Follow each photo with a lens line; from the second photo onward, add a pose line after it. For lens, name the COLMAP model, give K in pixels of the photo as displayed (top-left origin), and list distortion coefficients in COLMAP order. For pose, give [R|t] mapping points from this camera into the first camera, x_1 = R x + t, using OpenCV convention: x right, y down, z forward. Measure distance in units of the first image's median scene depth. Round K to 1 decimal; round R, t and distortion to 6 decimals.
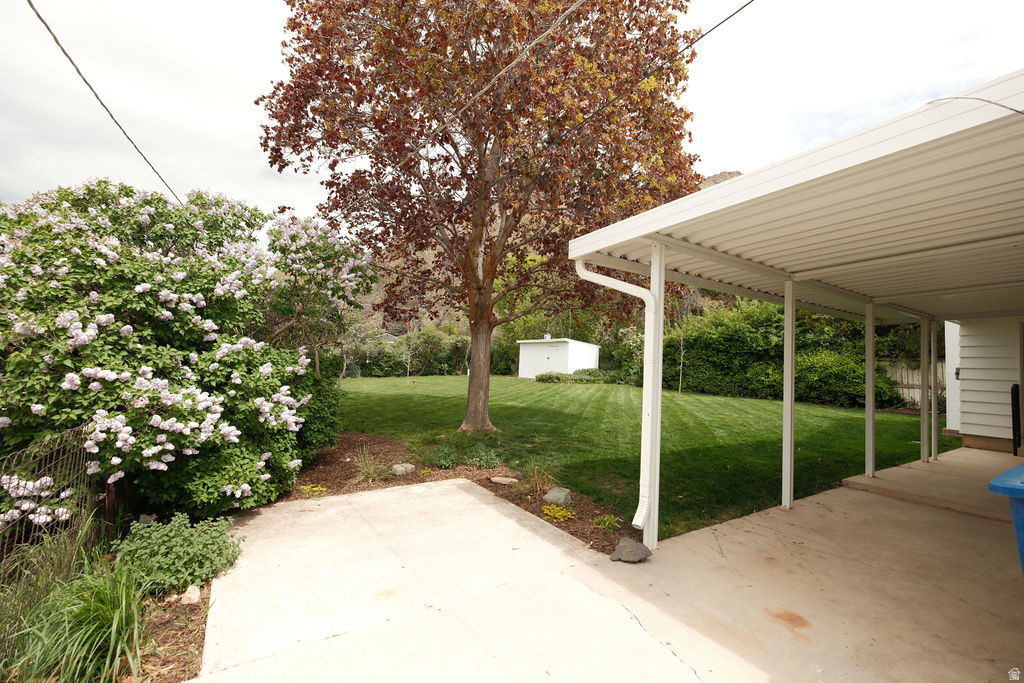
lens RADIAL K [[445.5, 0, 520.8], [0, 445.5, 340.1], [0, 0, 1]] dist [-0.003368, -0.000882]
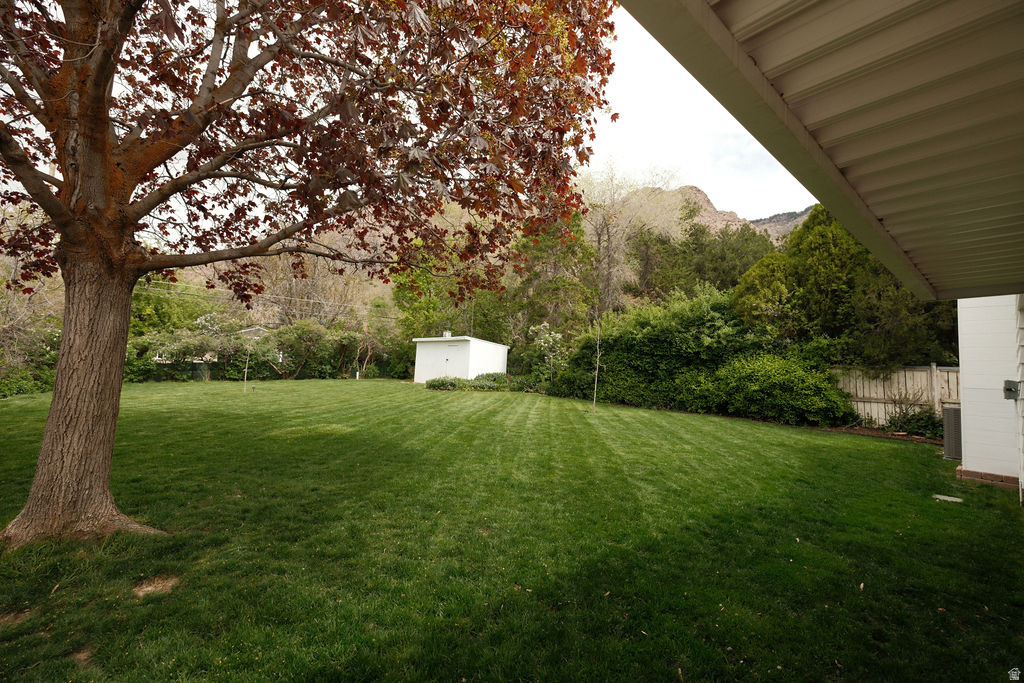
lens RADIAL K [[446.1, 0, 514.1], [0, 446.1, 338.8], [0, 0, 1]] dist [-0.002138, -0.000336]
pose [[0.989491, 0.022041, 0.142901, 0.090079], [-0.020583, 0.999720, -0.011679, 0.011498], [-0.143119, 0.008614, 0.989668, 0.213684]]
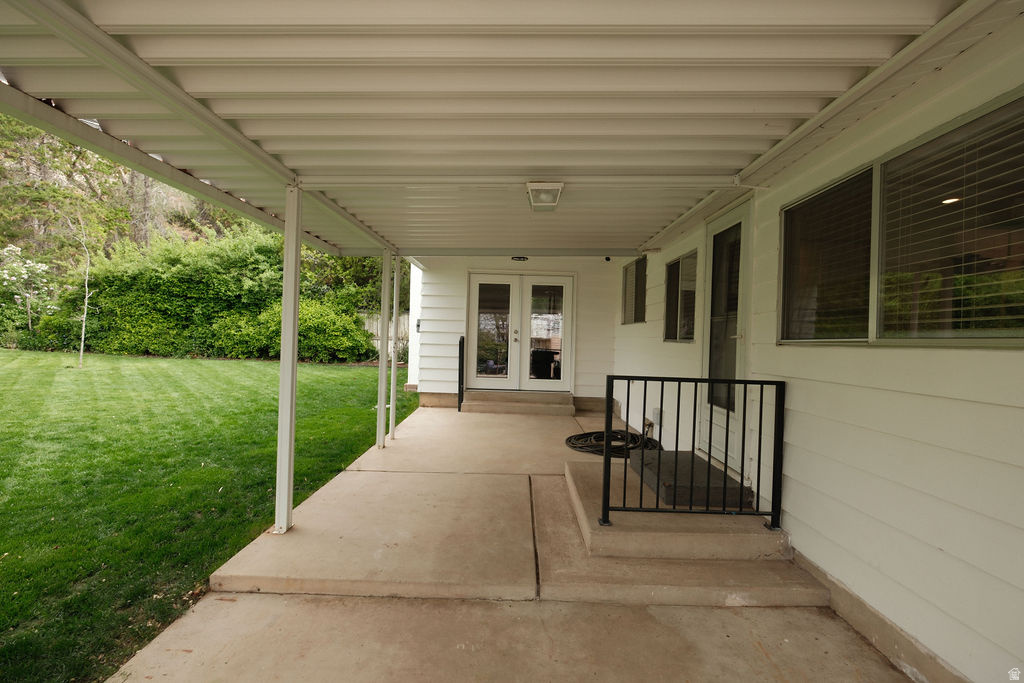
lens RADIAL K [[445.9, 0, 512.5], [0, 445.9, 337.1], [0, 0, 1]] dist [0.001575, 0.000390]
pose [[0.554374, -0.027908, 0.831800, 0.150584], [-0.055398, 0.995984, 0.070337, 0.010917], [-0.830422, -0.085073, 0.550601, 0.152498]]
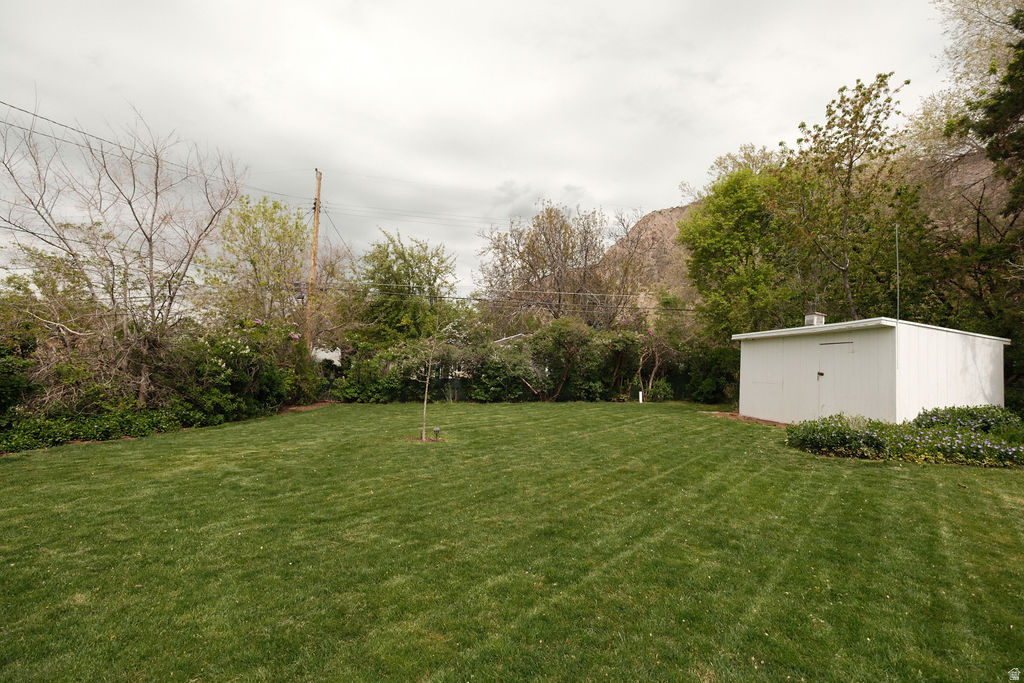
lens RADIAL K [[446.1, 0, 514.1], [0, 446.1, 338.8], [0, 0, 1]] dist [-0.002138, -0.000336]
pose [[0.881438, -0.029012, -0.471409, 0.013994], [0.016337, 0.999387, -0.030958, 0.024075], [0.472018, 0.019586, 0.881371, 0.732493]]
